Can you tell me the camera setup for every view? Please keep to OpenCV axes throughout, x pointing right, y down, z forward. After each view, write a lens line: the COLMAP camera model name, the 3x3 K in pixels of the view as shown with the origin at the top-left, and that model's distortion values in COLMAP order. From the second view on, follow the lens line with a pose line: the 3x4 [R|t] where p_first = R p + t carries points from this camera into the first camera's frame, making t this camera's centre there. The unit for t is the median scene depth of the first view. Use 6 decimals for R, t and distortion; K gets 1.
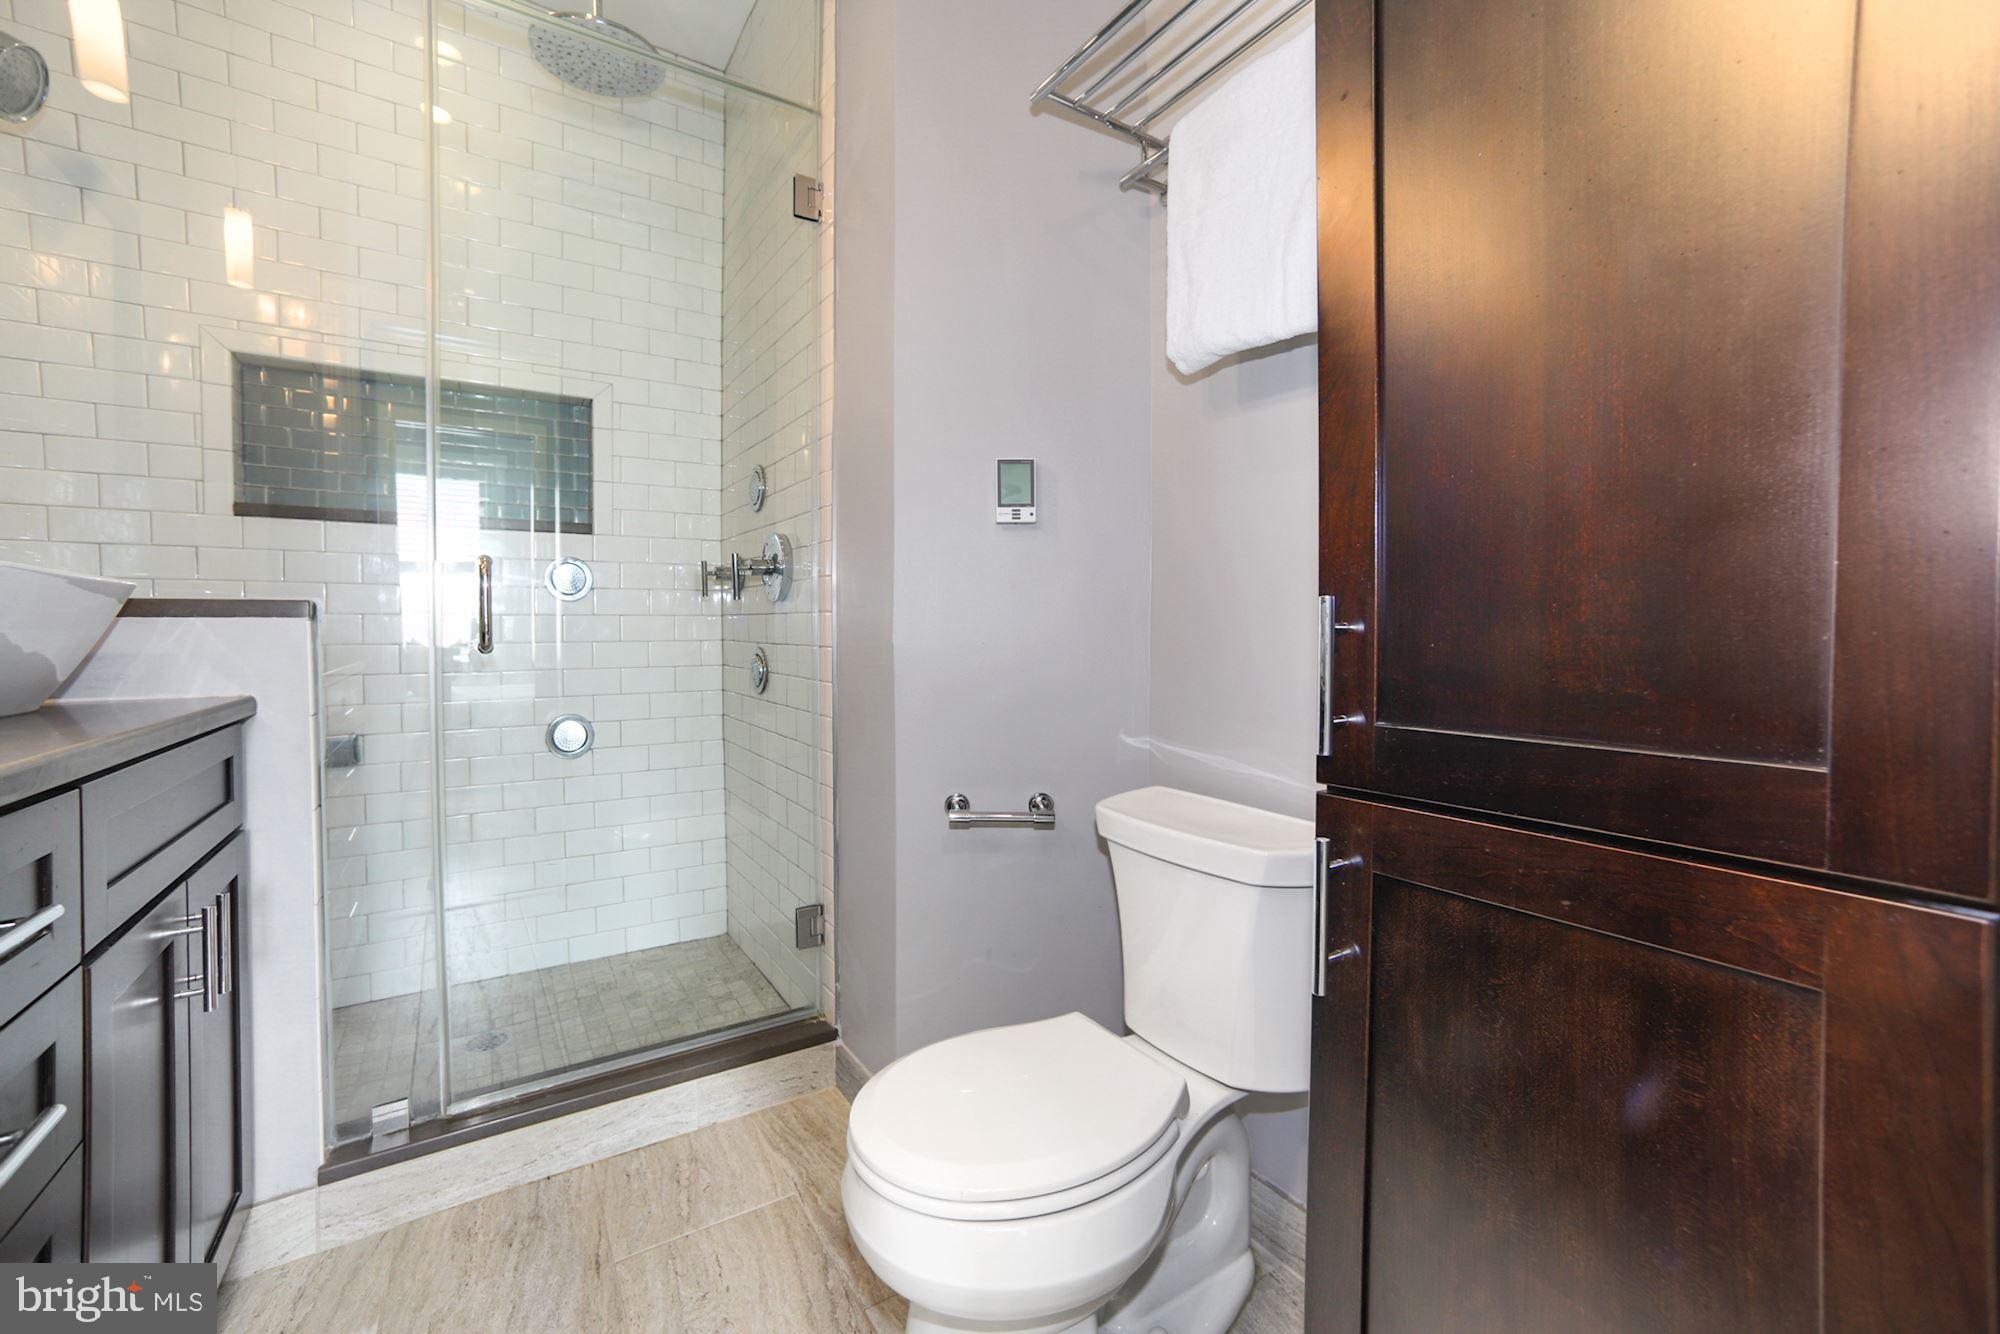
lens RADIAL K [[802.3, 0, 990.0], [0, 802.3, 652.9], [0, 0, 1]] dist [-0.021295, 0.008551]
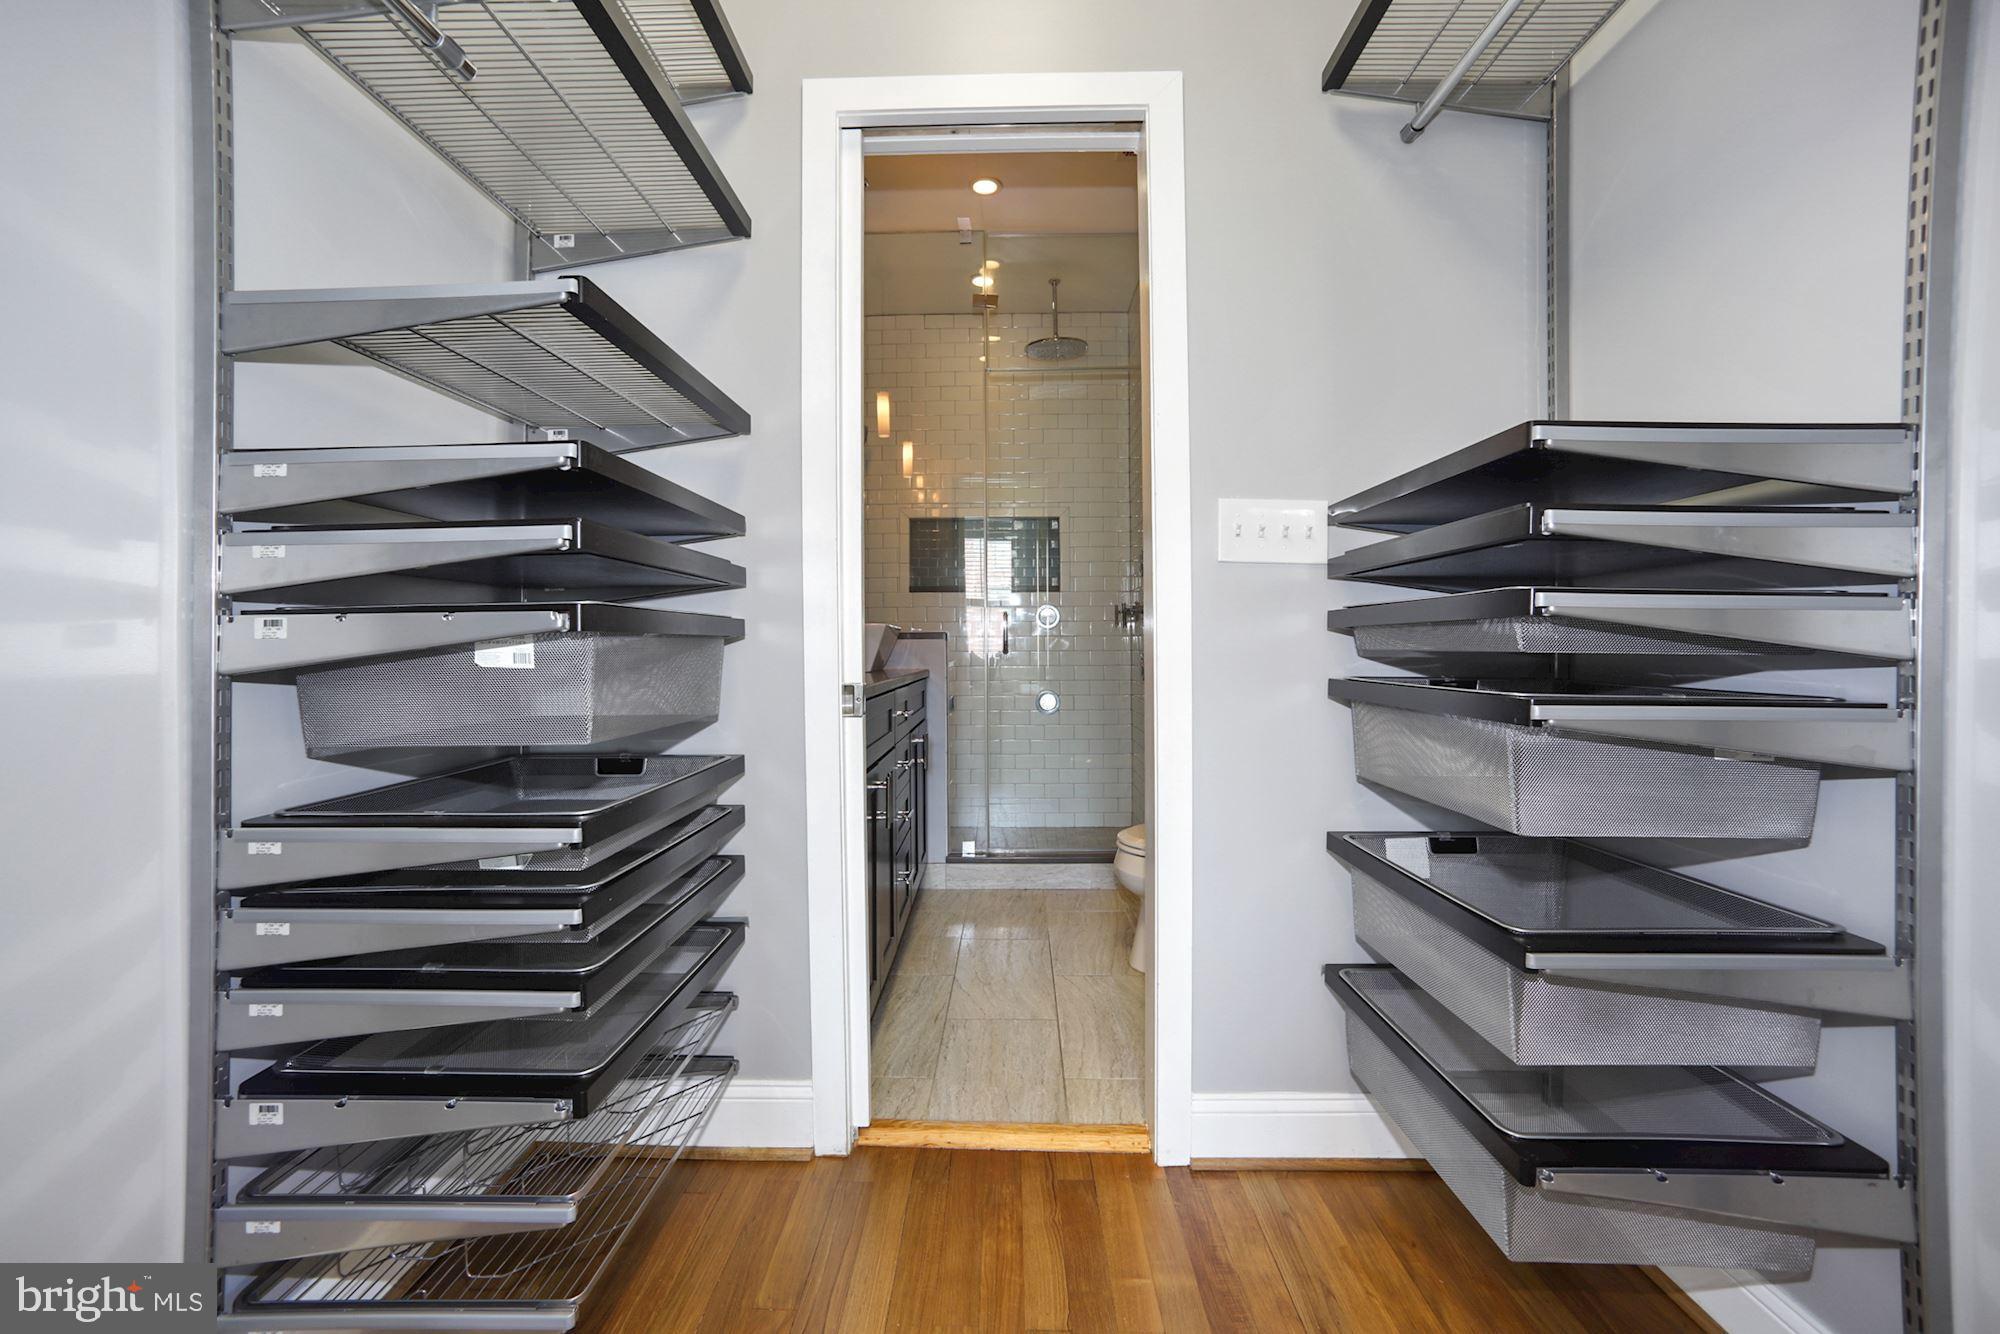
lens RADIAL K [[816.7, 0, 1003.7], [0, 816.7, 643.2], [0, 0, 1]] dist [-0.049256, 0.022098]
pose [[0.832715, -0.010453, -0.553604, 0.490018], [-0.008080, 0.999486, -0.031026, 0.031581], [0.553643, 0.030309, 0.832202, -0.704420]]
